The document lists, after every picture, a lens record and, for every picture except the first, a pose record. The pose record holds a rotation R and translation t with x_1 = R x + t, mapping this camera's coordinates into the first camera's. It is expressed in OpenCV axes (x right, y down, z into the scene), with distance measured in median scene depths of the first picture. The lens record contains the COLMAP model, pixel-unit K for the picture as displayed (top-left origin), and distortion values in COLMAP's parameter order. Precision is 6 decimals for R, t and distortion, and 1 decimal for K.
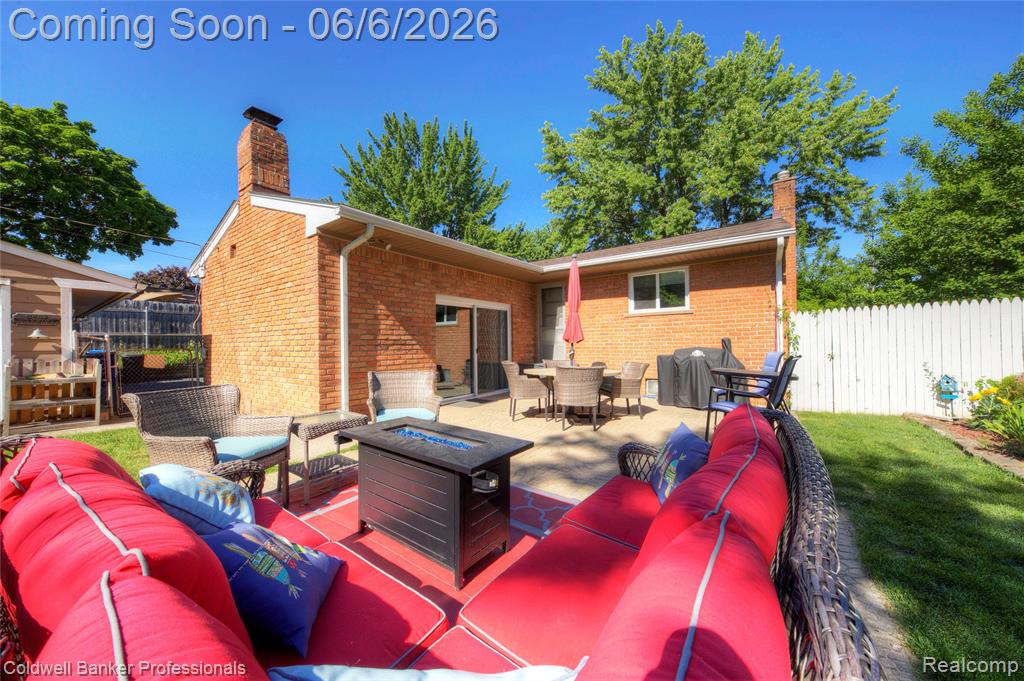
lens RADIAL K [[353.8, 0, 511.7], [0, 353.8, 345.3], [0, 0, 1]] dist [-0.006112, -0.000114]
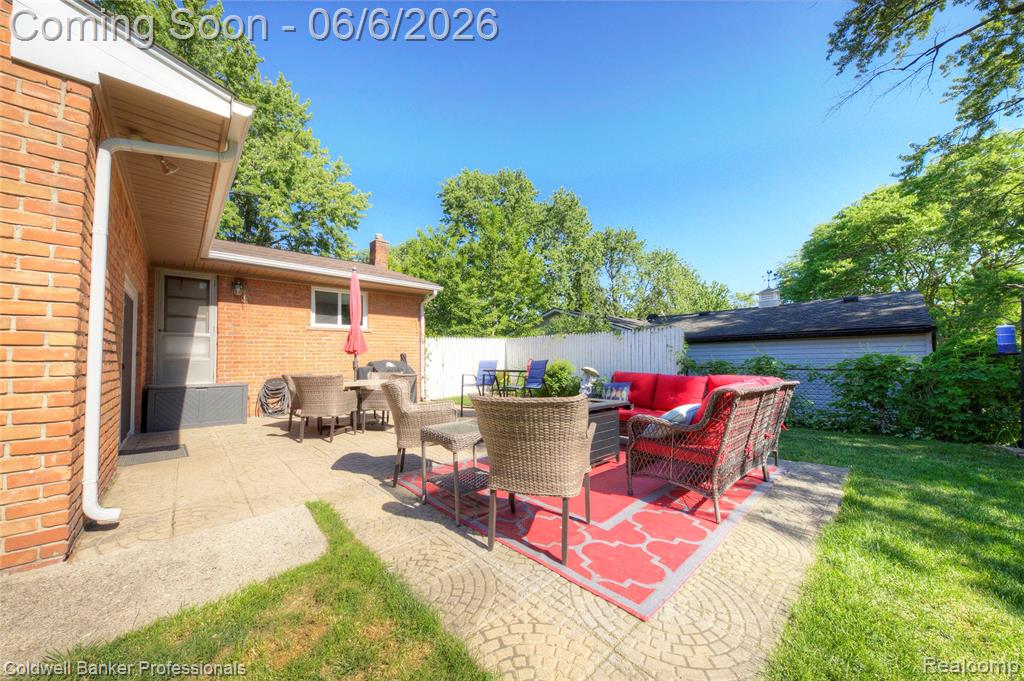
lens RADIAL K [[350.3, 0, 510.7], [0, 350.3, 345.5], [0, 0, 1]] dist [0.010101, -0.006403]
pose [[0.208025, 0.040764, 0.977274, -0.508714], [0.004783, 0.999077, -0.042692, 0.007938], [-0.978112, 0.013555, 0.207638, 0.254014]]
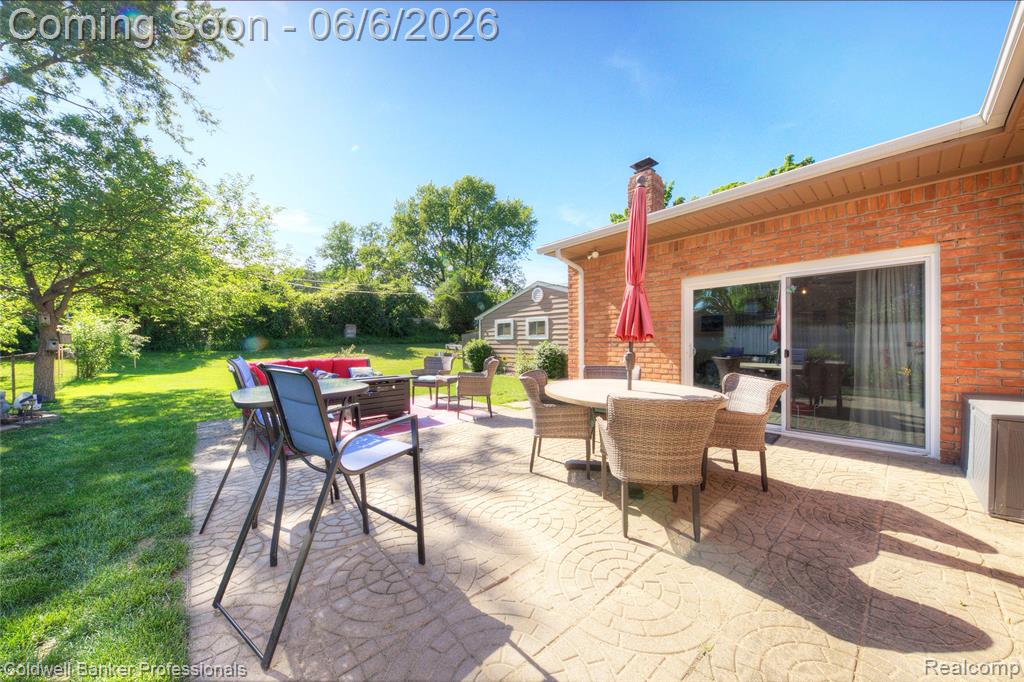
lens RADIAL K [[350.3, 0, 510.7], [0, 350.3, 346.0], [0, 0, 1]] dist [0.010101, -0.006403]
pose [[-0.229586, 0.016562, -0.973147, 0.531983], [0.000476, 0.999857, 0.016904, -0.005725], [0.973288, 0.003417, -0.229562, 0.667483]]
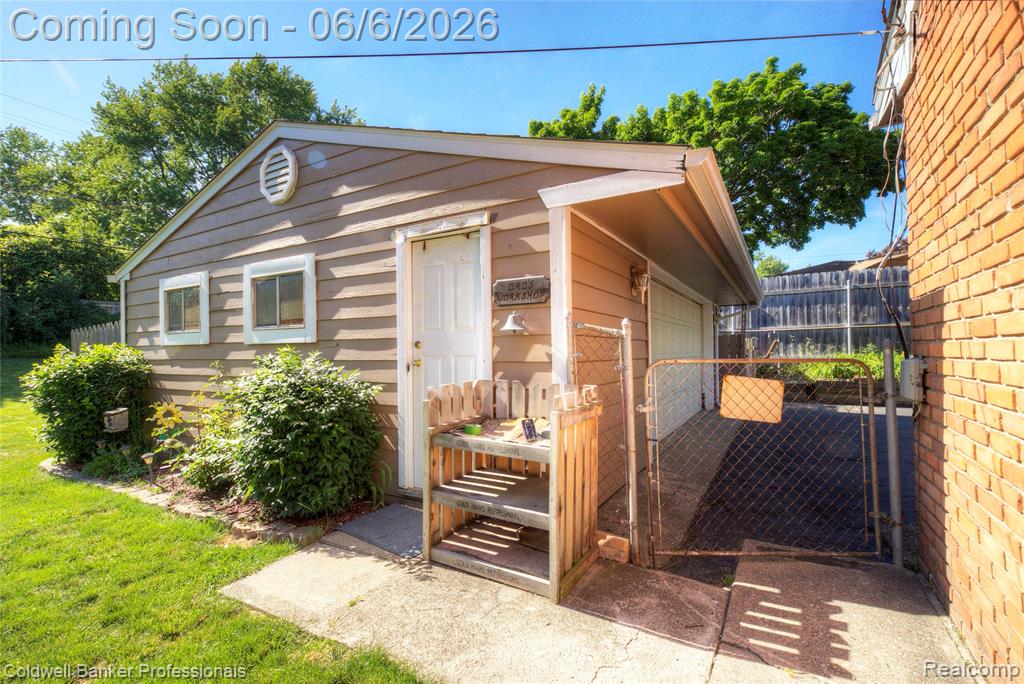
lens RADIAL K [[454.1, 0, 513.2], [0, 454.1, 346.3], [0, 0, 1]] dist [0.011064, -0.000189]
pose [[0.074820, -0.000013, -0.997197, -0.542240], [0.008015, 0.999968, 0.000589, -0.003317], [0.997165, -0.008036, 0.074818, 0.657074]]
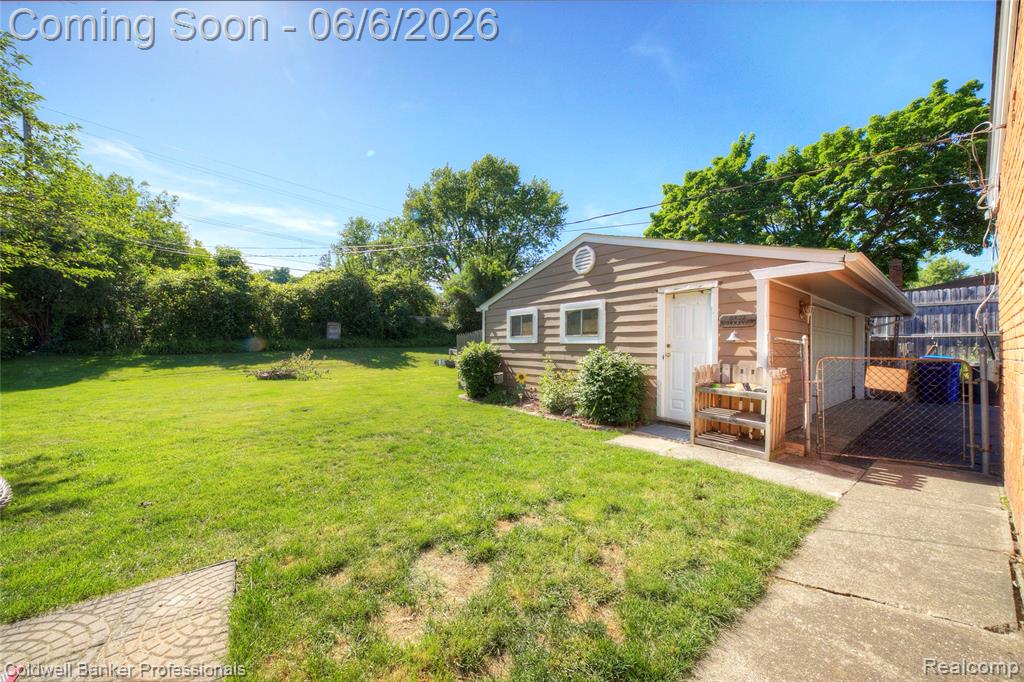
lens RADIAL K [[350.3, 0, 510.7], [0, 350.3, 346.0], [0, 0, 1]] dist [0.010101, -0.006403]
pose [[-0.298885, 0.004071, -0.954281, -0.228701], [-0.008629, 0.999938, 0.006968, -0.007543], [0.954250, 0.010317, -0.298831, 0.497776]]
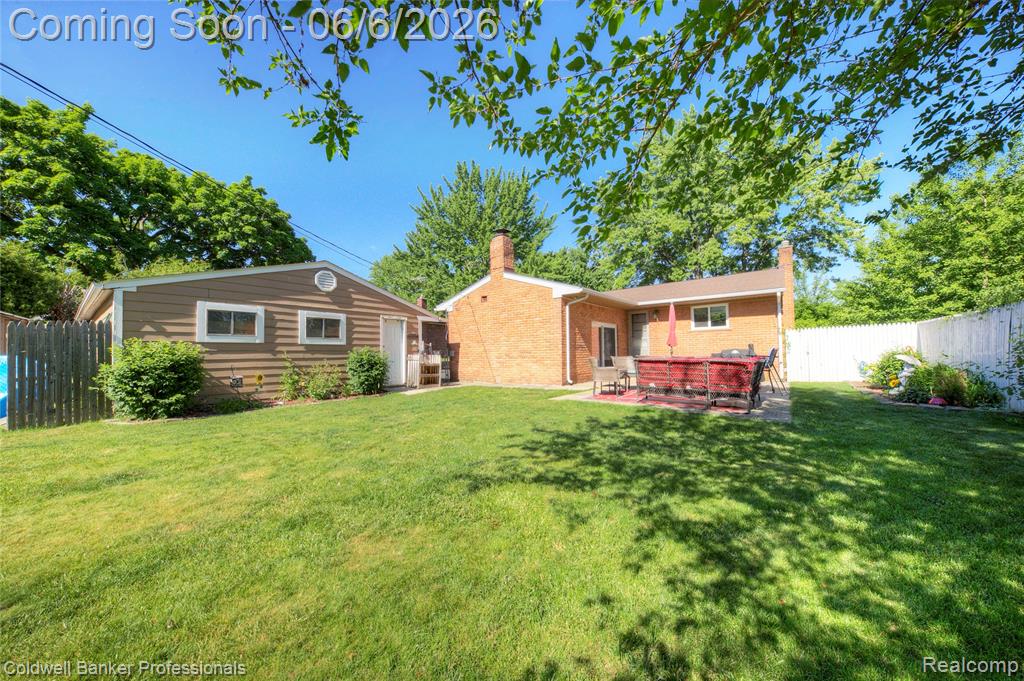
lens RADIAL K [[350.3, 0, 510.7], [0, 350.3, 345.5], [0, 0, 1]] dist [0.010101, -0.006403]
pose [[0.998931, -0.003717, -0.046077, -0.466357], [0.002606, 0.999705, -0.024141, 0.024748], [0.046153, 0.023995, 0.998646, -0.741367]]
